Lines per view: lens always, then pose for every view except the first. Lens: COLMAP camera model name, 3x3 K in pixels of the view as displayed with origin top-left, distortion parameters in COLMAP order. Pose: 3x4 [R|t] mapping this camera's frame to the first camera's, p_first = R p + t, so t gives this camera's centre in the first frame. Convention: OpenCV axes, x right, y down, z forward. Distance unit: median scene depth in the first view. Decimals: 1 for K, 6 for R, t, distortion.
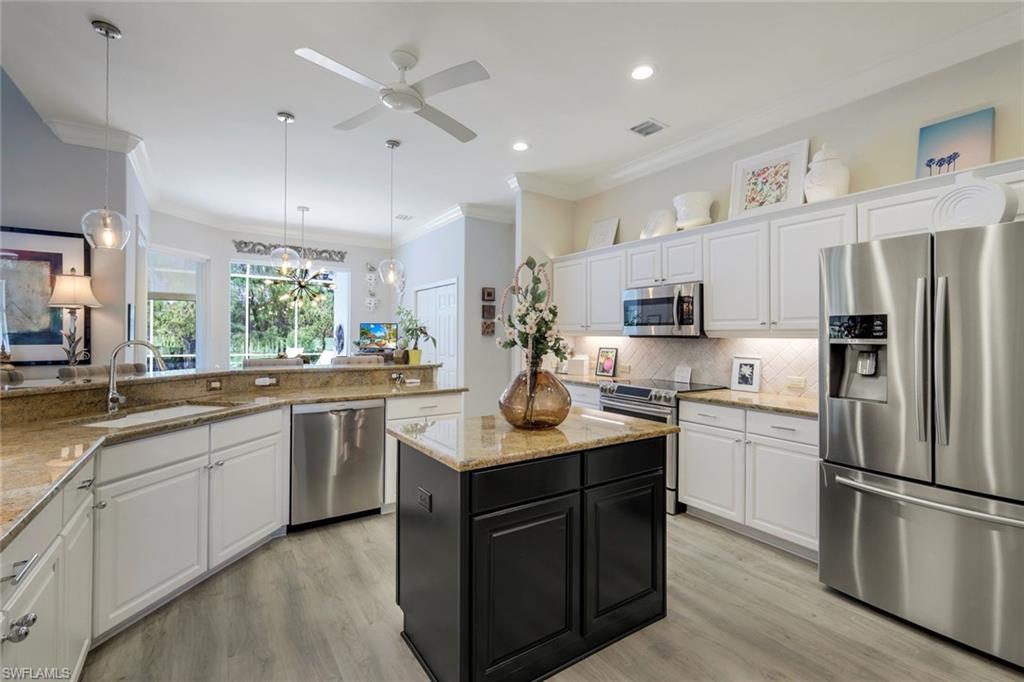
lens RADIAL K [[444.4, 0, 505.7], [0, 444.4, 336.8], [0, 0, 1]] dist [-0.001535, 0.000082]
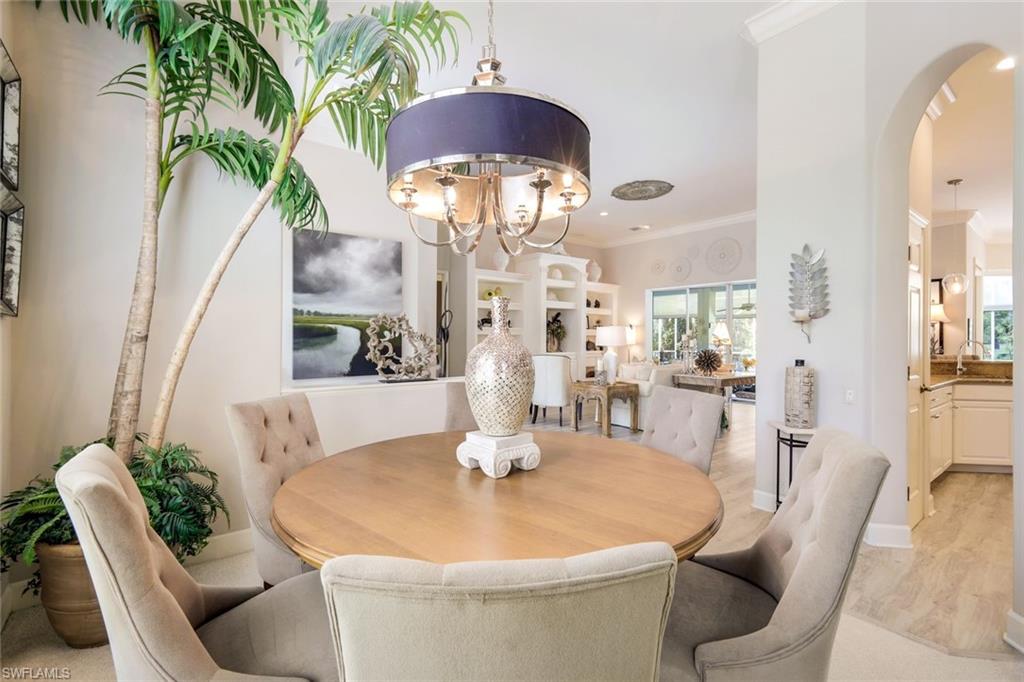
lens RADIAL K [[444.4, 0, 507.8], [0, 444.4, 341.4], [0, 0, 1]] dist [-0.001535, 0.000082]
pose [[0.062827, -0.001880, -0.998023, 0.650039], [-0.003784, 0.999991, -0.002122, 0.016915], [0.998017, 0.003910, 0.062819, -0.764512]]
